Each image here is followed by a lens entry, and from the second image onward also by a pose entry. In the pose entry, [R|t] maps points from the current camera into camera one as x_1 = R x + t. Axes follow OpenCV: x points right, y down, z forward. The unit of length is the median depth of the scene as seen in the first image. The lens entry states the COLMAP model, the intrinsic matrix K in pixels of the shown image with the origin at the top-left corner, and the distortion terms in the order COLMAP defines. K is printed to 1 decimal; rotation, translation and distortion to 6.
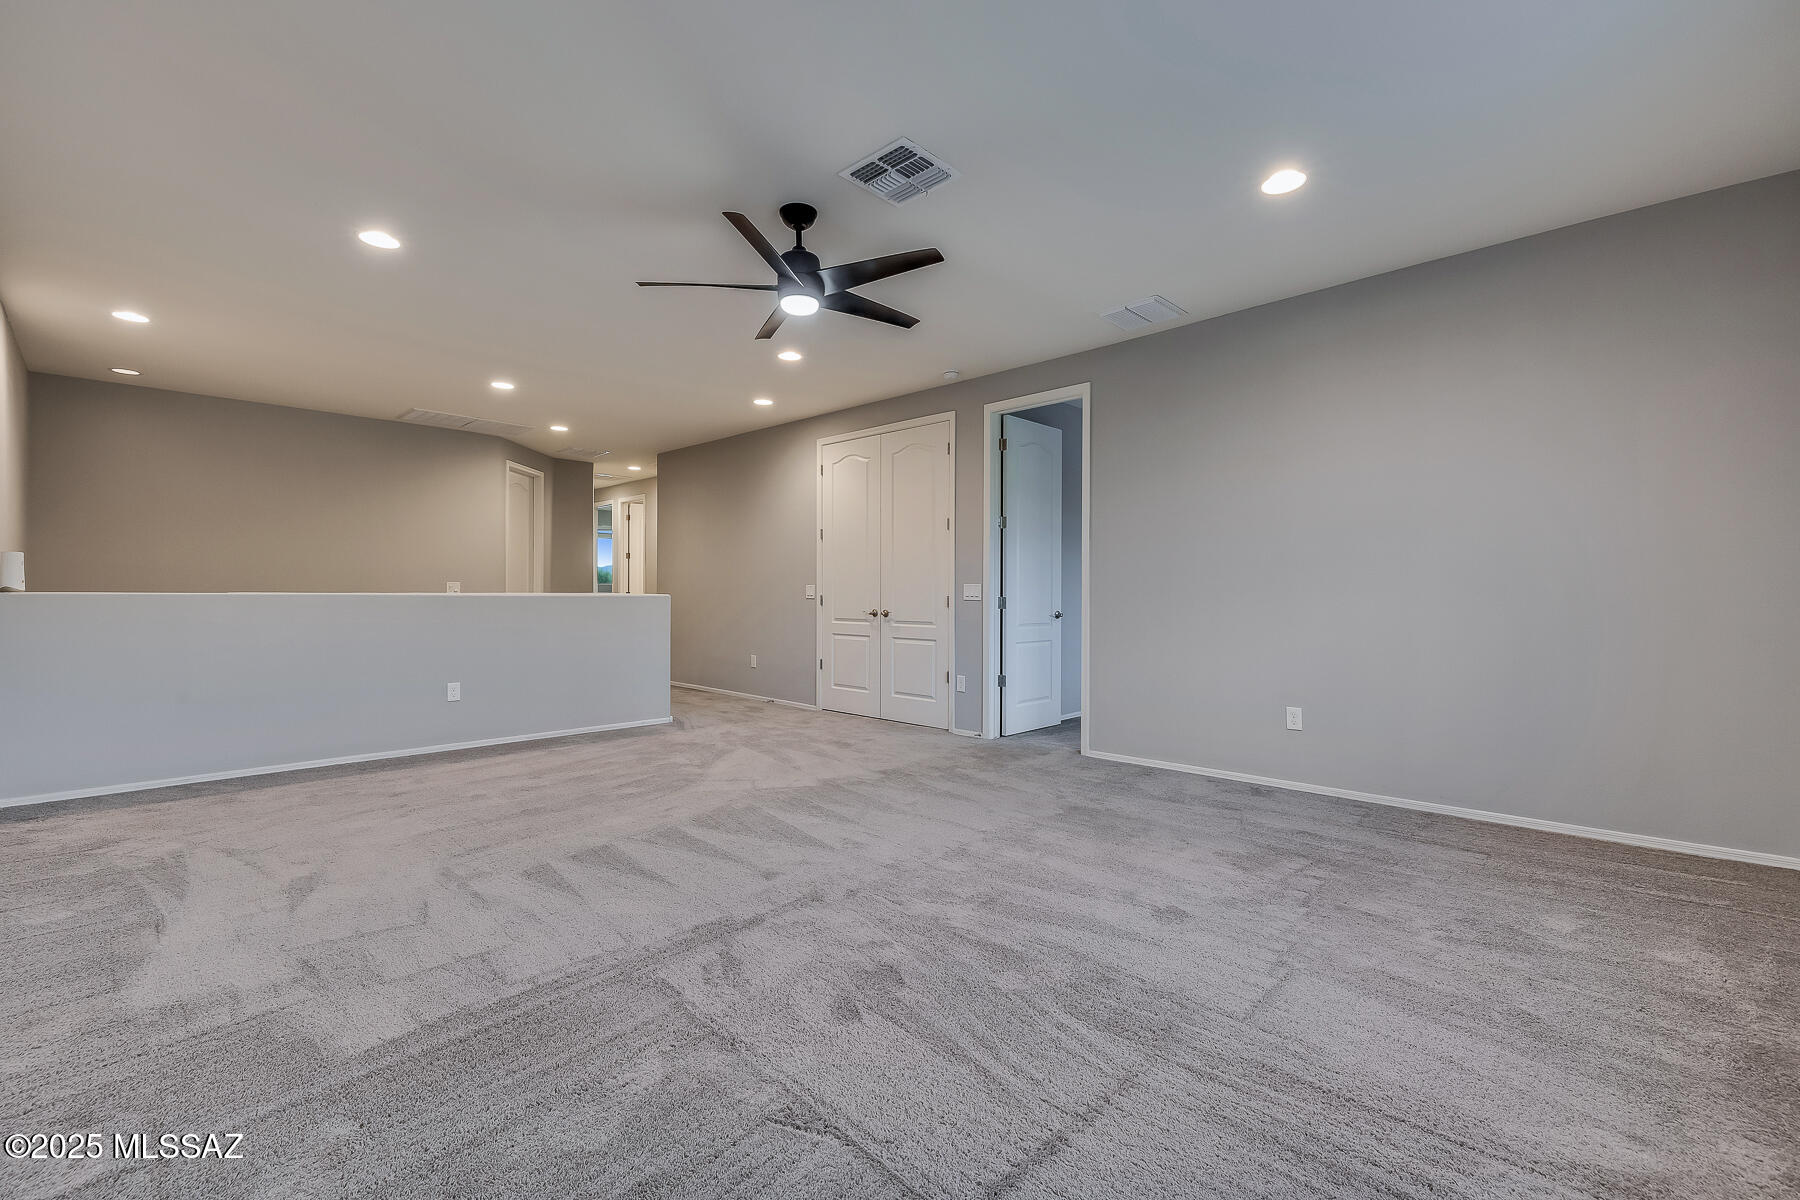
lens RADIAL K [[759.0, 0, 896.0], [0, 759.0, 590.6], [0, 0, 1]] dist [0.003688, 0.000281]
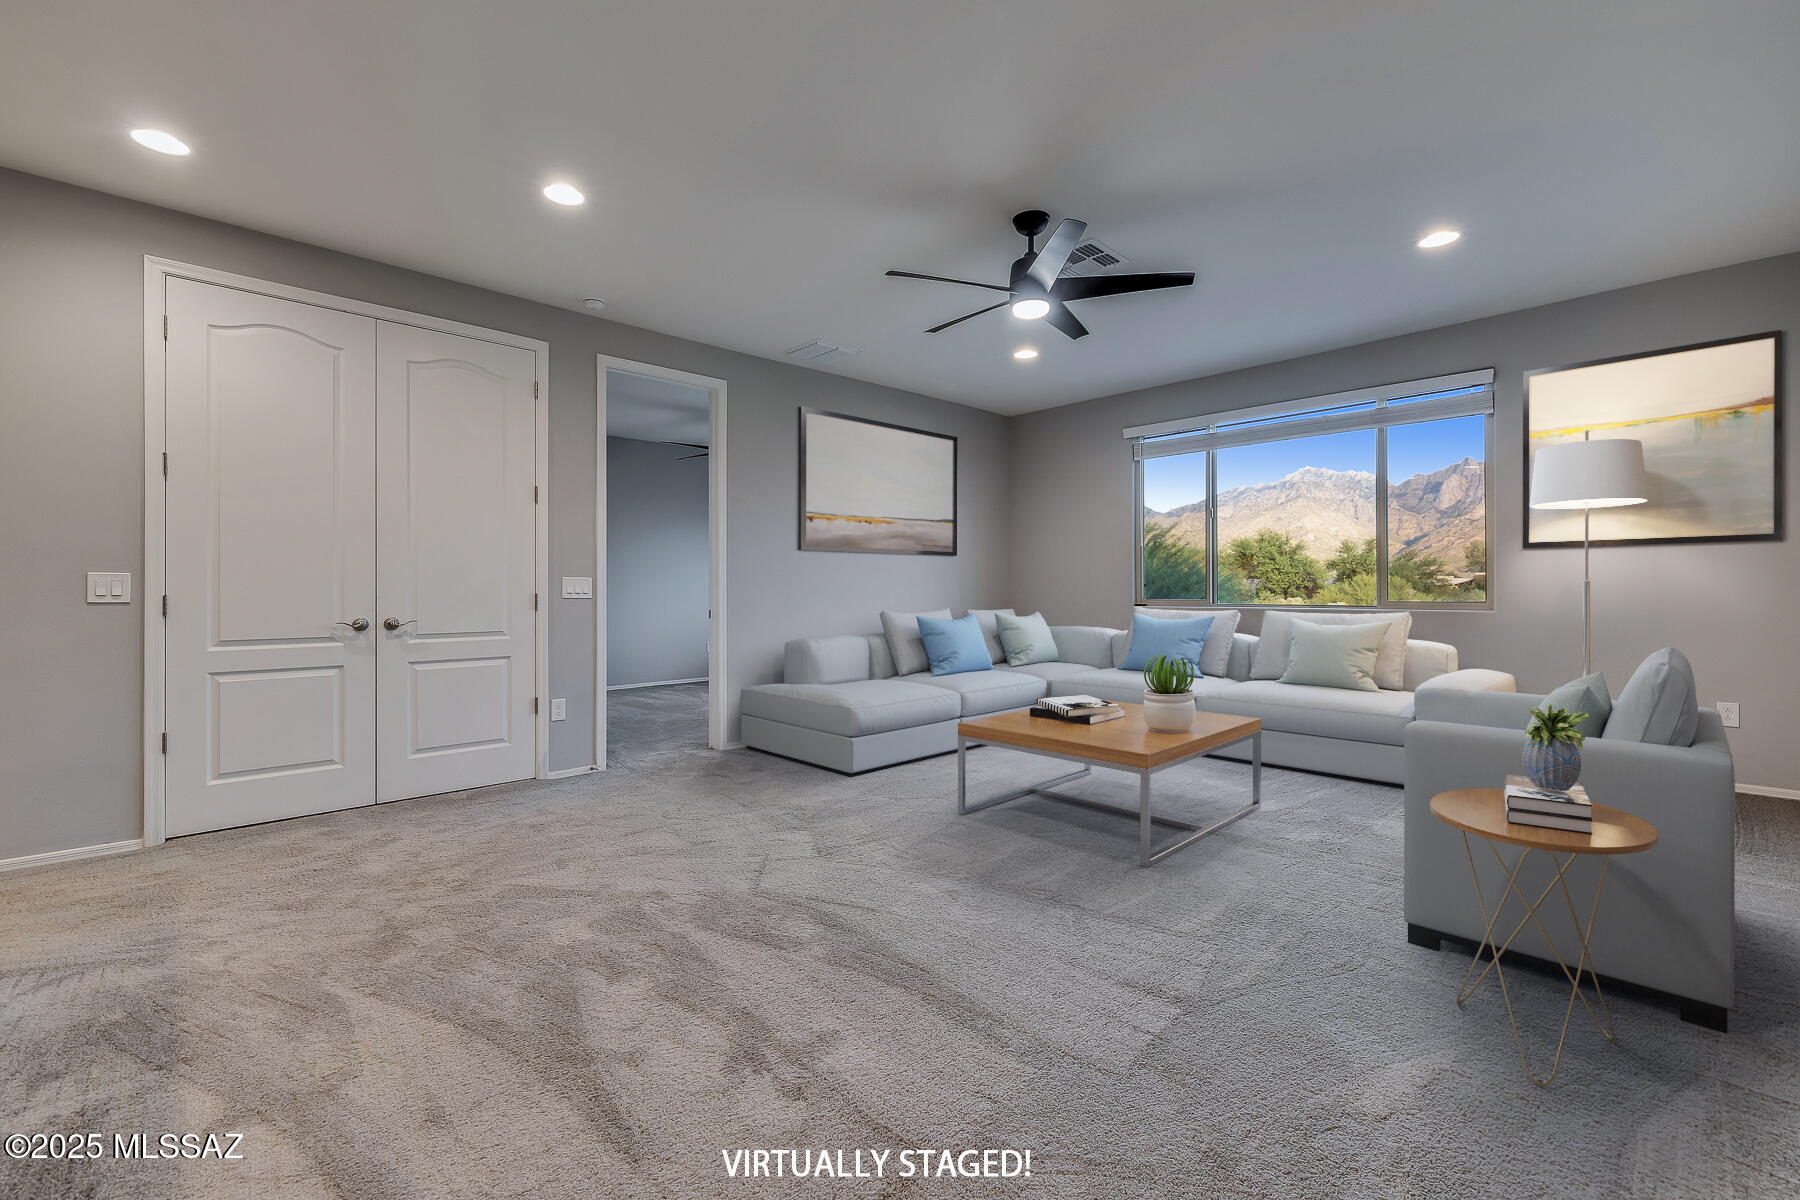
lens RADIAL K [[759.0, 0, 896.0], [0, 759.0, 590.6], [0, 0, 1]] dist [0.003688, 0.000281]
pose [[0.044244, -0.005764, 0.999004, -0.591680], [-0.001559, 0.999982, 0.005839, -0.000649], [-0.999020, -0.001816, 0.044234, 0.575514]]
